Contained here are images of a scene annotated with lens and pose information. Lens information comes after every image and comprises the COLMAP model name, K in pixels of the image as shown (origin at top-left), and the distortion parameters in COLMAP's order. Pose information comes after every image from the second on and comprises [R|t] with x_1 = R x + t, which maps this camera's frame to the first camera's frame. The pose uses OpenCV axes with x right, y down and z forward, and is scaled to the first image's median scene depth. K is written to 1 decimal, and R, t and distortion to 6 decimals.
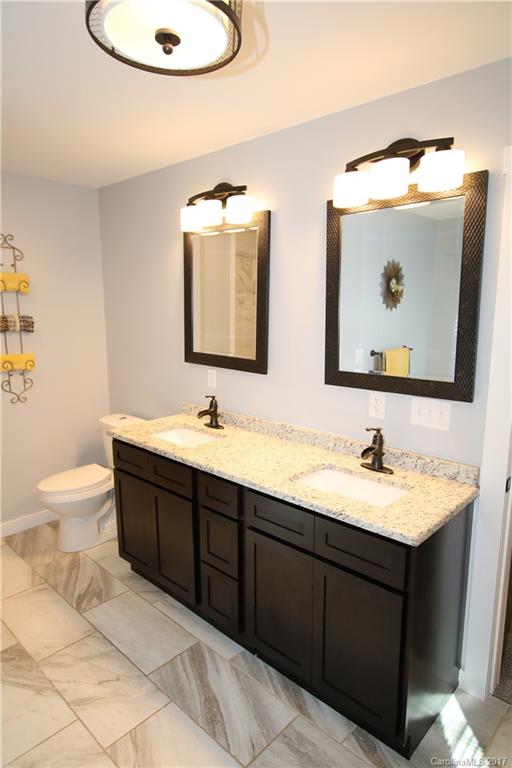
lens RADIAL K [[476.1, 0, 256.0], [0, 476.1, 384.0], [0, 0, 1]] dist [-0.003255, -0.000494]
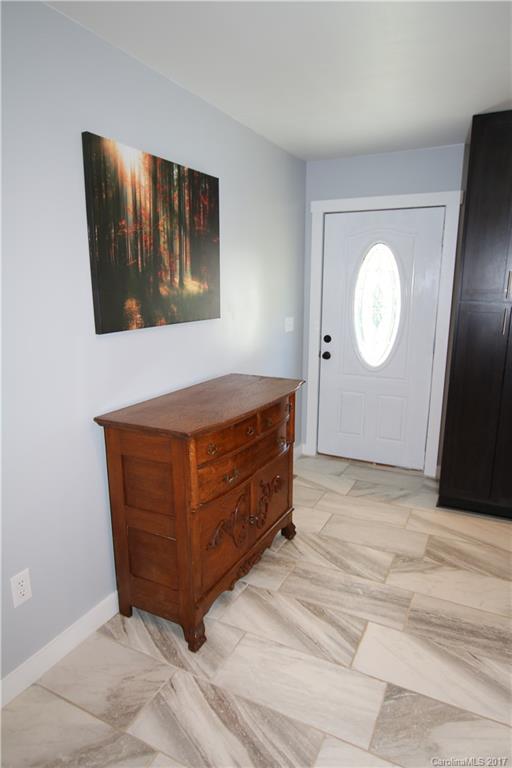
lens RADIAL K [[476.1, 0, 256.0], [0, 476.1, 384.0], [0, 0, 1]] dist [-0.003255, -0.000494]
pose [[-0.955652, 0.068738, -0.286364, 0.064577], [-0.041910, 0.930738, 0.363276, -0.211428], [0.291501, 0.359167, -0.886581, 1.572286]]
